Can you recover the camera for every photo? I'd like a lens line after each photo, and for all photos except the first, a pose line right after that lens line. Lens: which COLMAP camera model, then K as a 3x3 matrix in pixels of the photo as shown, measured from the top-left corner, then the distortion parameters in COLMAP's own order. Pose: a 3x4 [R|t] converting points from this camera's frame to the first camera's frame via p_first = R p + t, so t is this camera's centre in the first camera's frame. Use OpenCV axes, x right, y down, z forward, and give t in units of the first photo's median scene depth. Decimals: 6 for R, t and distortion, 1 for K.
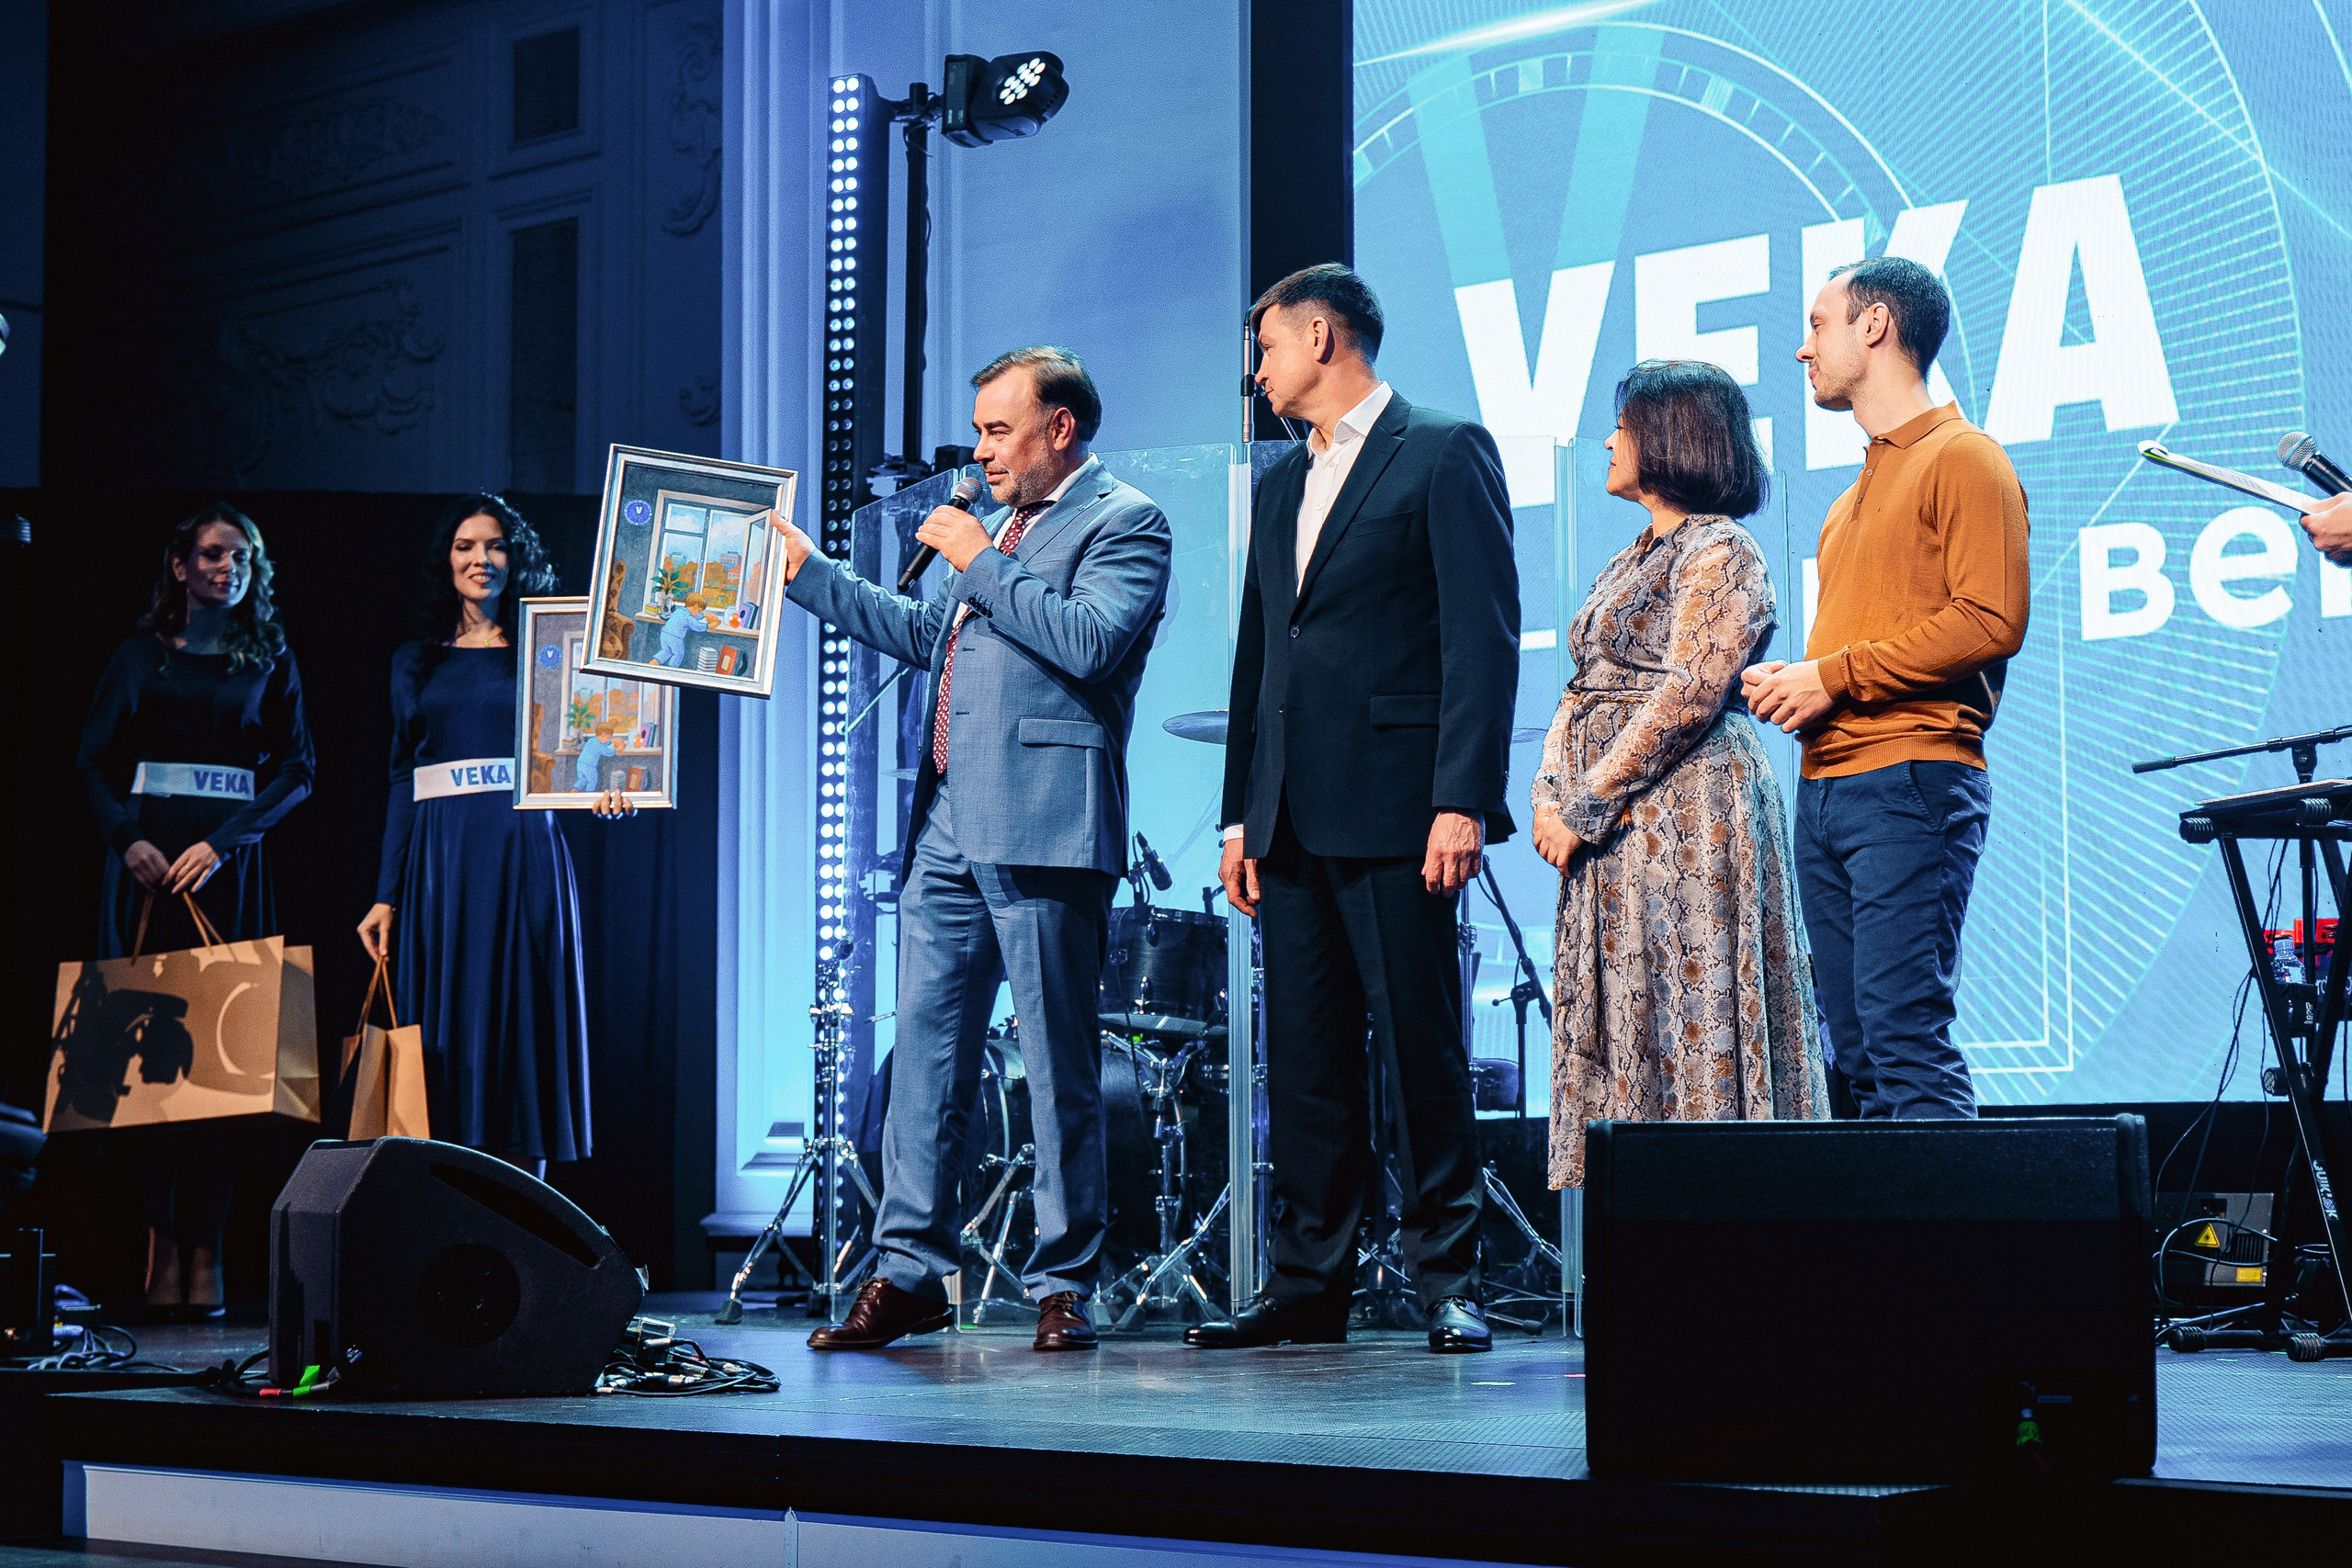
lens RADIAL K [[4105.9, 0, 1222.0], [0, 4105.9, 786.9], [0, 0, 1]] dist [0.021849, 0.050082]
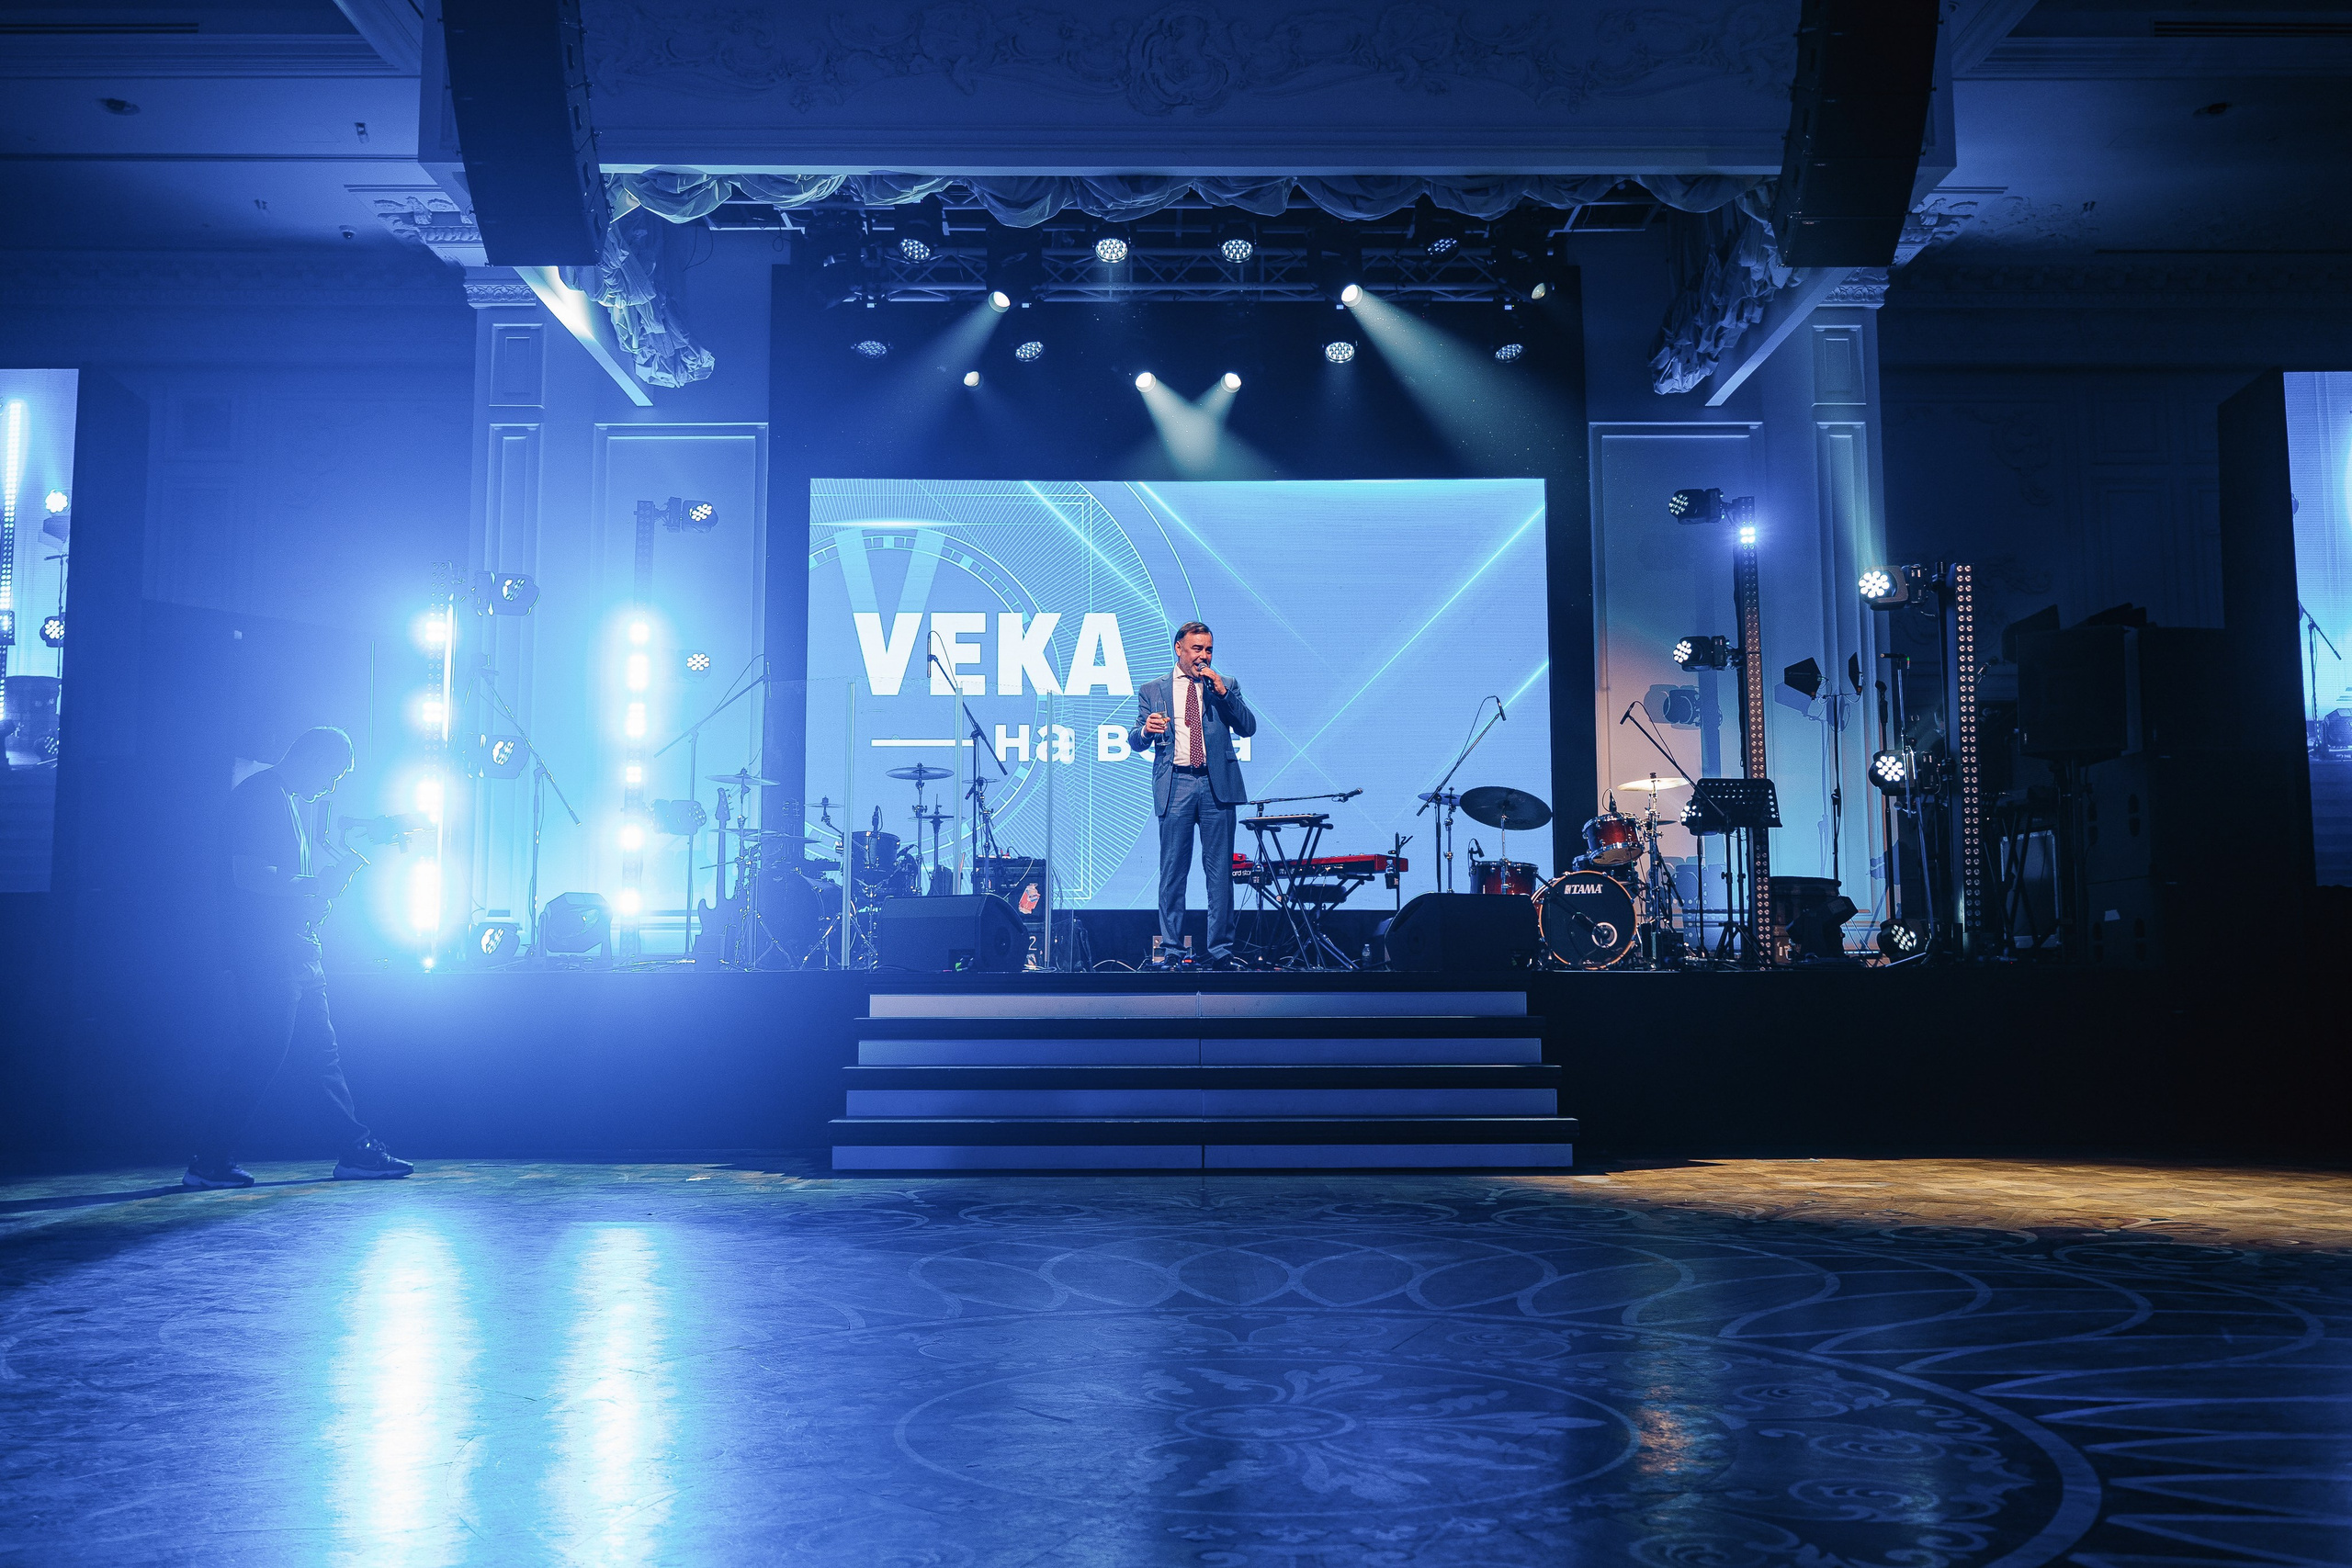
lens RADIAL K [[2167.7, 0, 1179.4], [0, 2167.7, 751.2], [0, 0, 1]] dist [0.070182, 0.003534]
pose [[0.760047, 0.076361, 0.645366, -0.791915], [-0.062493, 0.997058, -0.044376, 0.025557], [-0.646856, -0.006603, 0.762583, -0.288739]]
